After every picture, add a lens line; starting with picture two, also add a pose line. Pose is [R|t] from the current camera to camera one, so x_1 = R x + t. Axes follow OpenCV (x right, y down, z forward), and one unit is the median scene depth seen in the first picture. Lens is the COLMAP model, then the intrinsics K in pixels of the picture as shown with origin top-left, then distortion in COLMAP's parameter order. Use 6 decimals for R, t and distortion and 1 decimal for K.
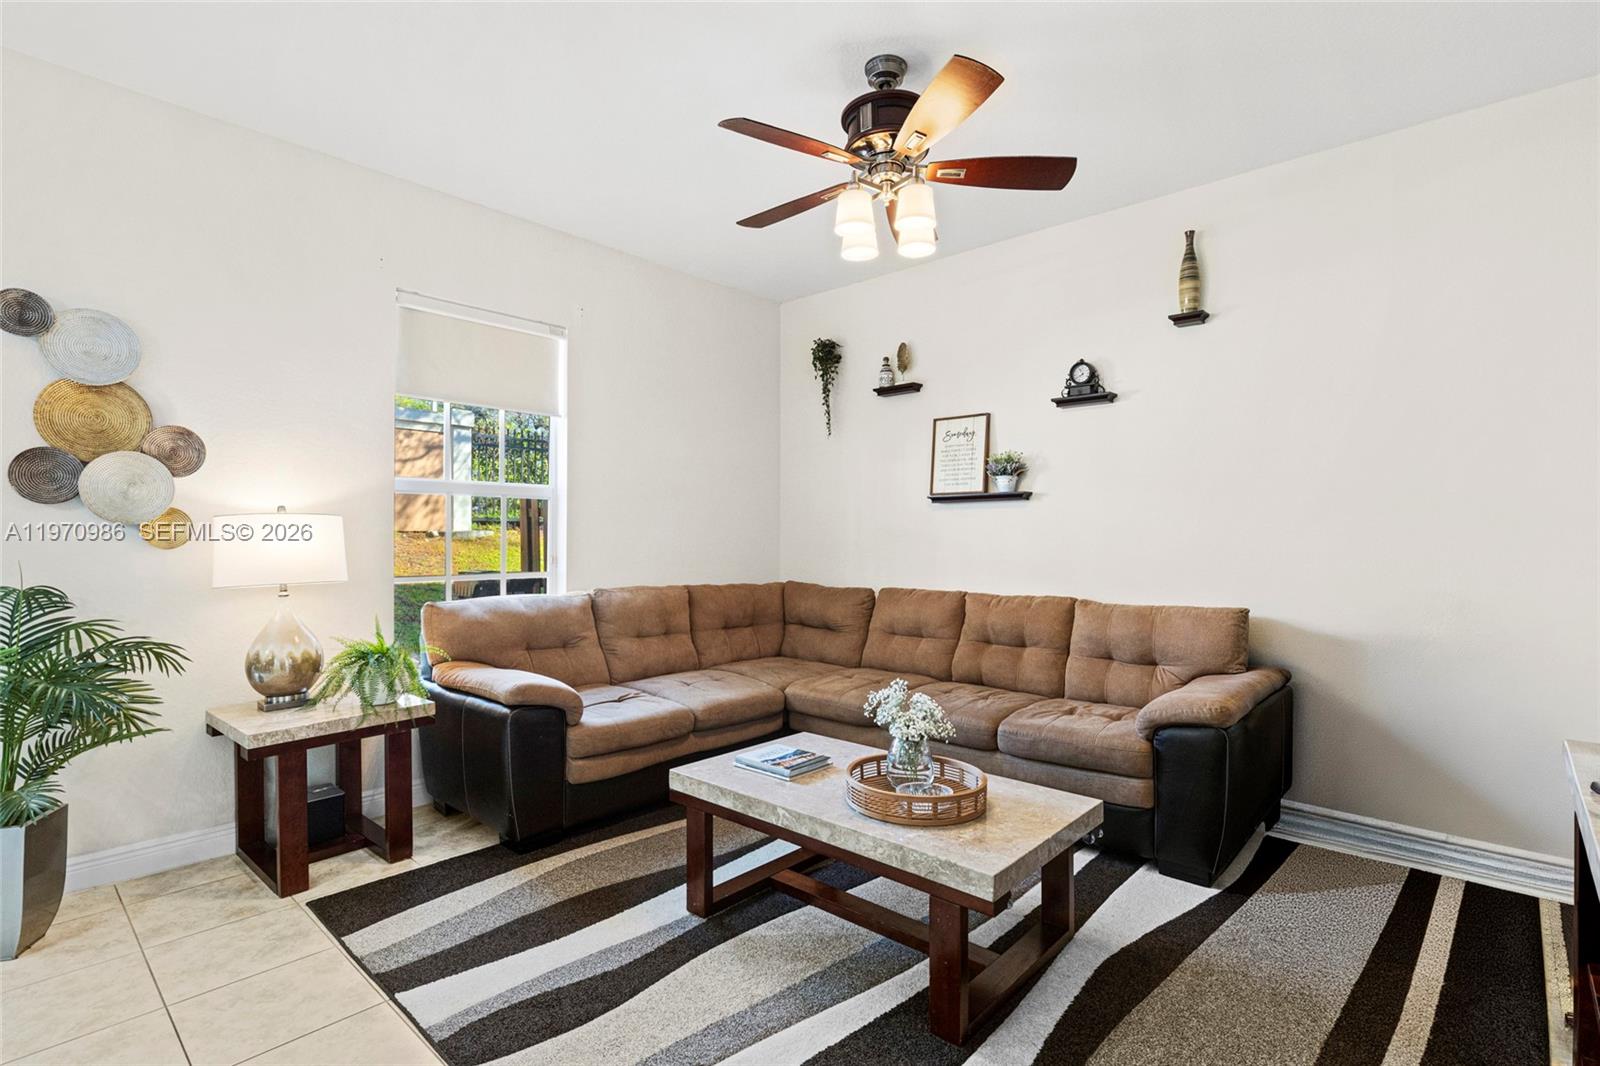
lens RADIAL K [[765.6, 0, 789.8], [0, 765.6, 539.3], [0, 0, 1]] dist [-0.000463, 0.000108]
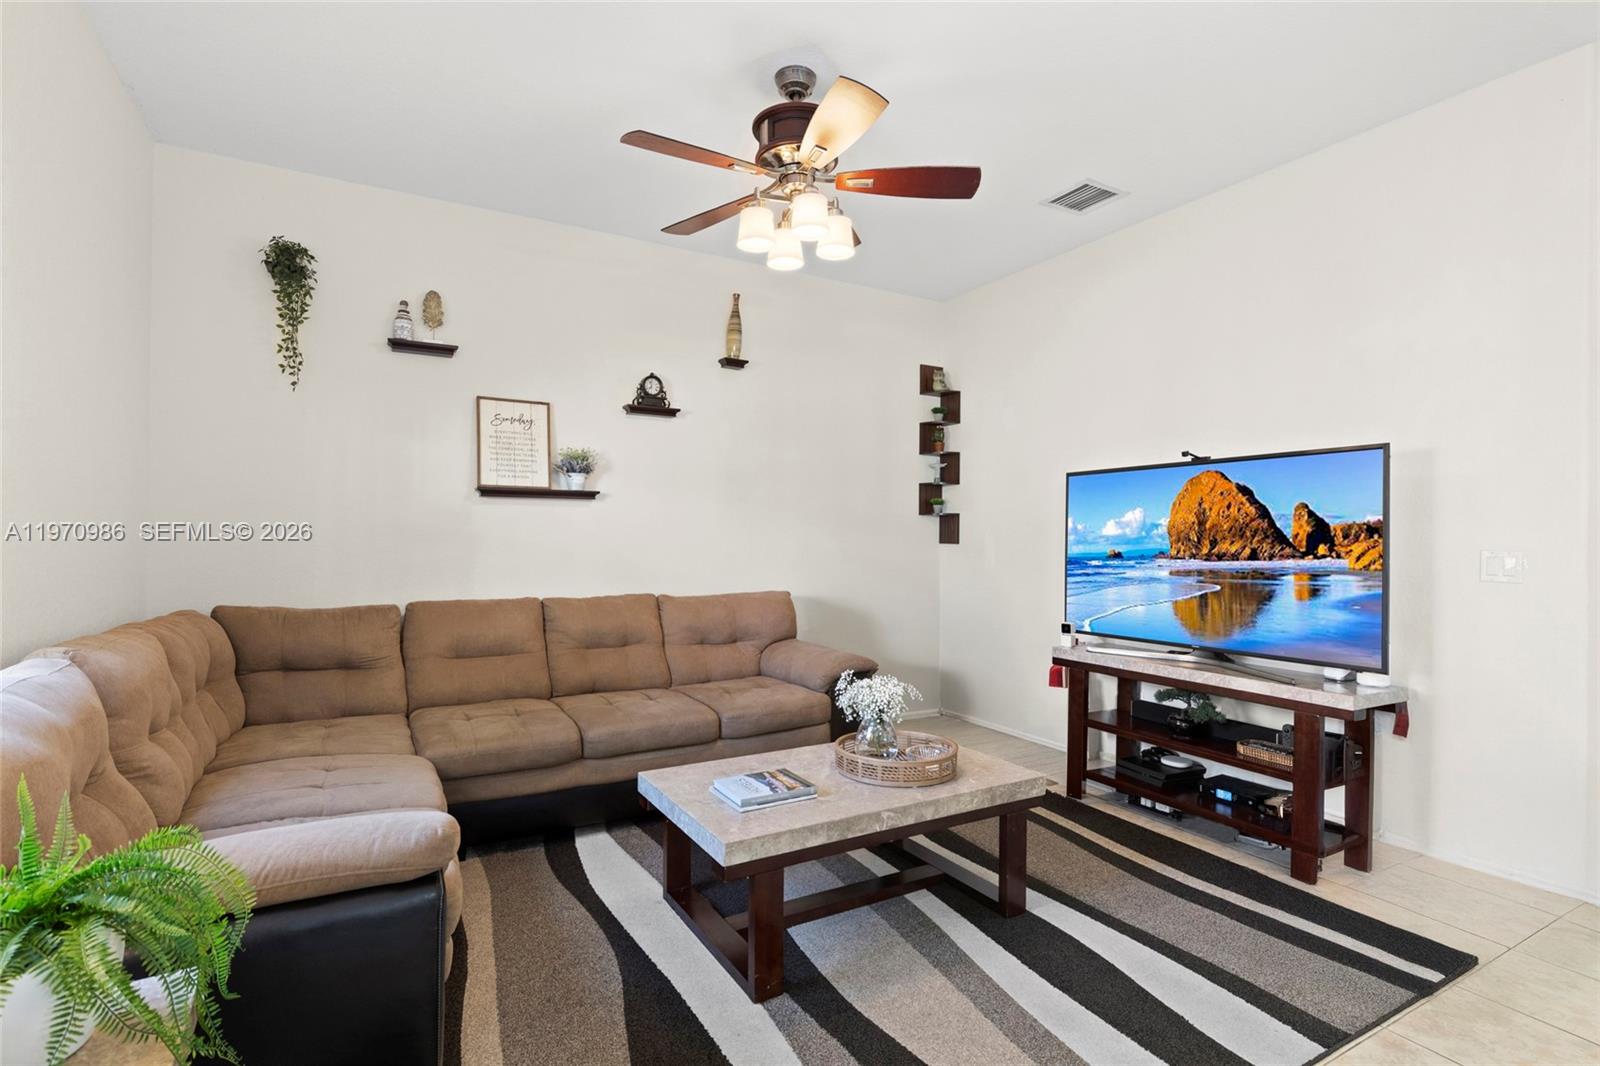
lens RADIAL K [[765.6, 0, 794.4], [0, 765.6, 545.8], [0, 0, 1]] dist [-0.000463, 0.000108]
pose [[0.306123, -0.007208, 0.951965, -0.723008], [-0.004957, 0.999946, 0.009165, -0.003012], [-0.951979, -0.007524, 0.306071, 0.587839]]
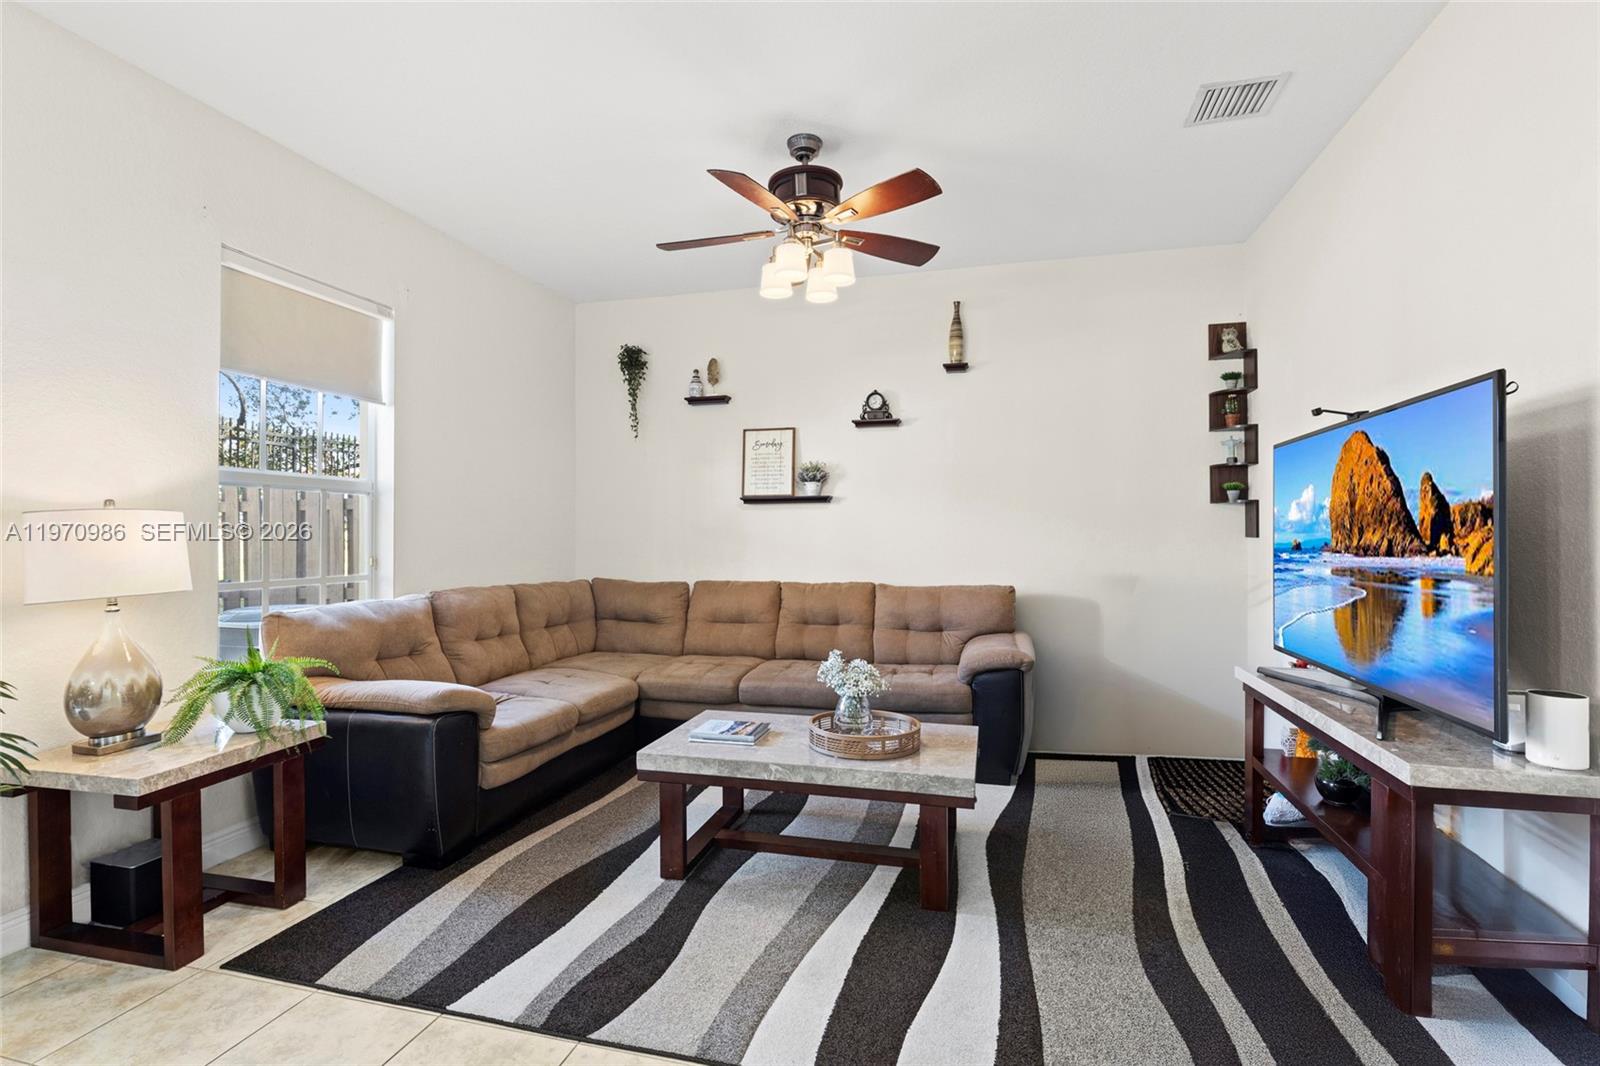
lens RADIAL K [[765.6, 0, 792.1], [0, 765.6, 533.5], [0, 0, 1]] dist [-0.000463, 0.000108]
pose [[0.887658, -0.004875, 0.460477, -0.382920], [0.006363, 0.999978, -0.001679, -0.002032], [-0.460459, 0.004420, 0.887670, -0.045592]]
